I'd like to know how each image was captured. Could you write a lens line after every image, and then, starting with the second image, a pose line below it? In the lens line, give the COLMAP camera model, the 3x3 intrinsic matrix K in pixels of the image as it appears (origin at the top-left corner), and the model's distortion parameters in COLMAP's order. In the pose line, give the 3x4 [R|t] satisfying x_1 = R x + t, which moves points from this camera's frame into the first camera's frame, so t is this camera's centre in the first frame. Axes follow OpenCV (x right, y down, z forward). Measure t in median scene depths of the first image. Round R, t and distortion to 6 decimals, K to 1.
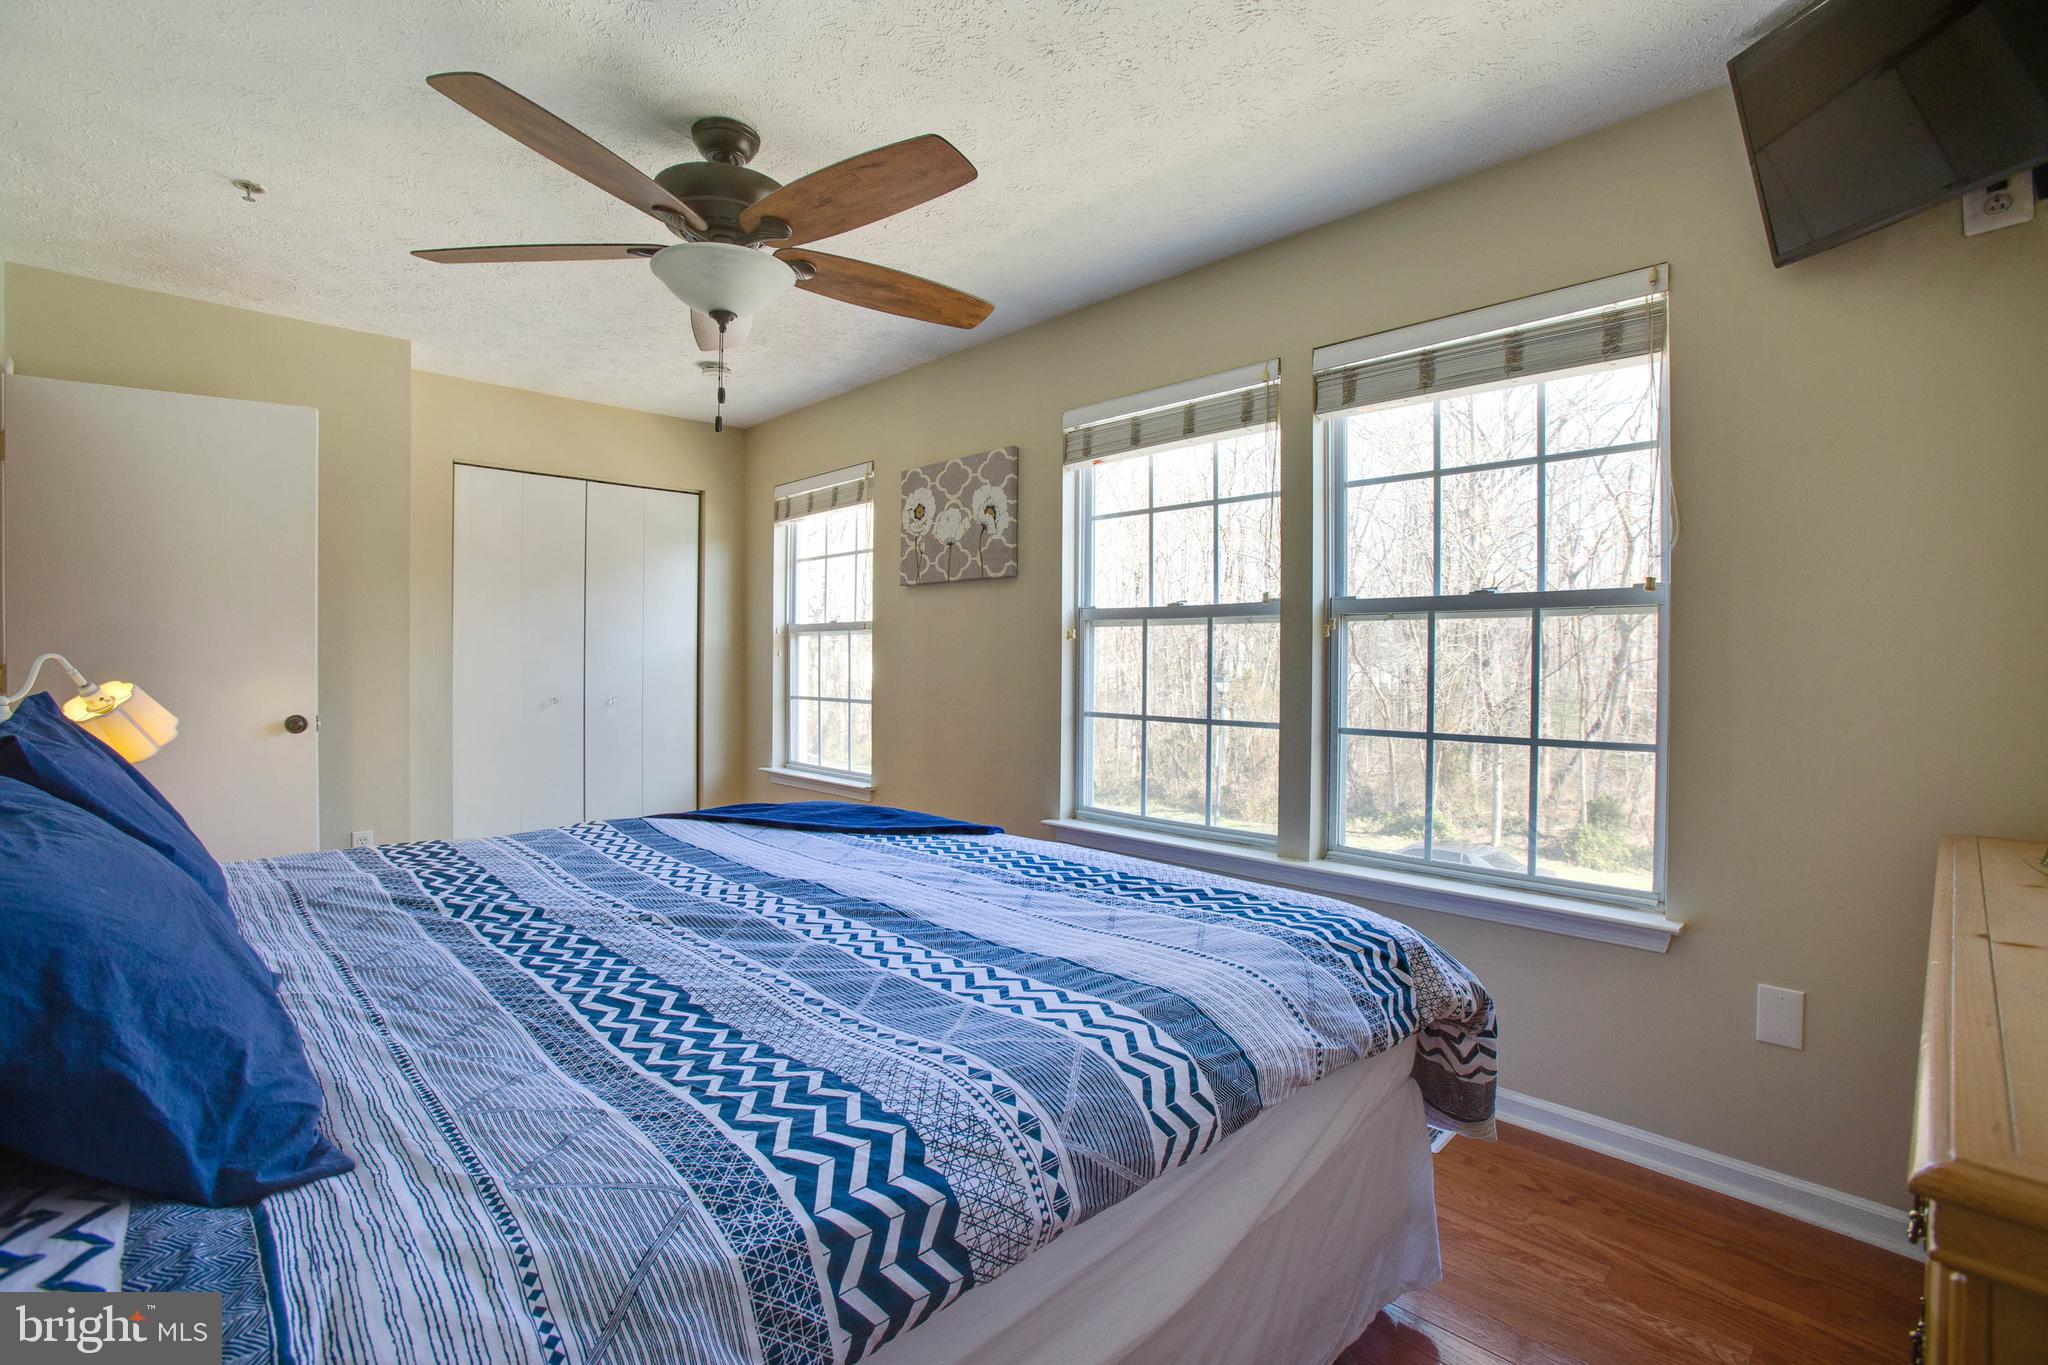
lens RADIAL K [[938.5, 0, 1017.7], [0, 938.5, 666.0], [0, 0, 1]] dist [-0.088167, 0.042259]
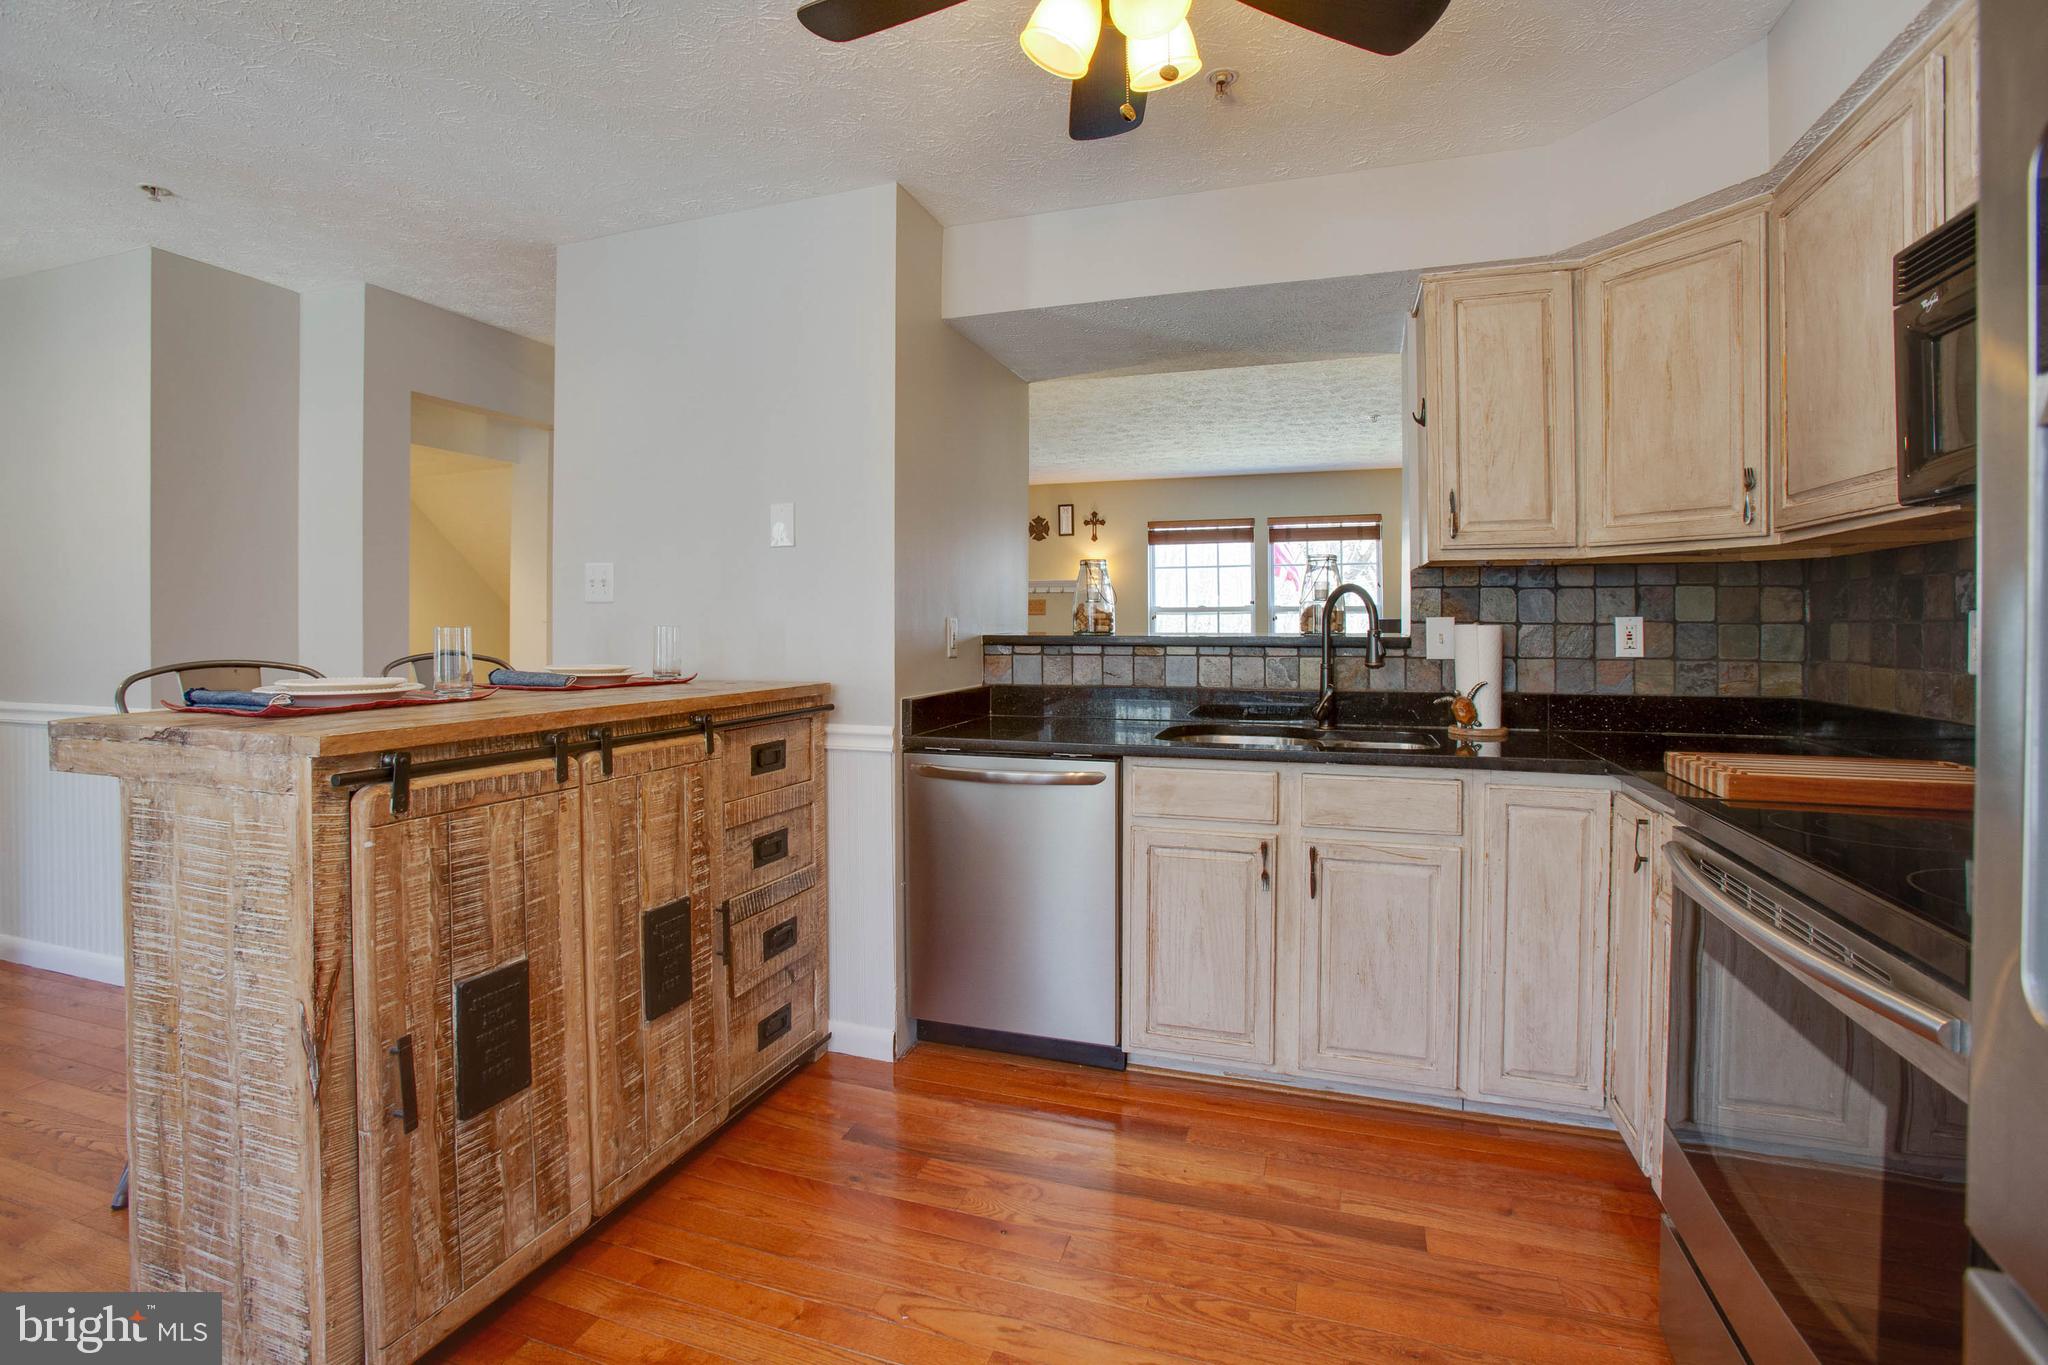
lens RADIAL K [[937.4, 0, 1003.5], [0, 937.4, 625.2], [0, 0, 1]] dist [-0.087393, 0.041288]
pose [[0.883764, -0.029402, 0.467008, -1.590675], [0.028897, 0.999548, 0.008245, -0.054420], [-0.467039, 0.006209, 0.884215, -1.059530]]
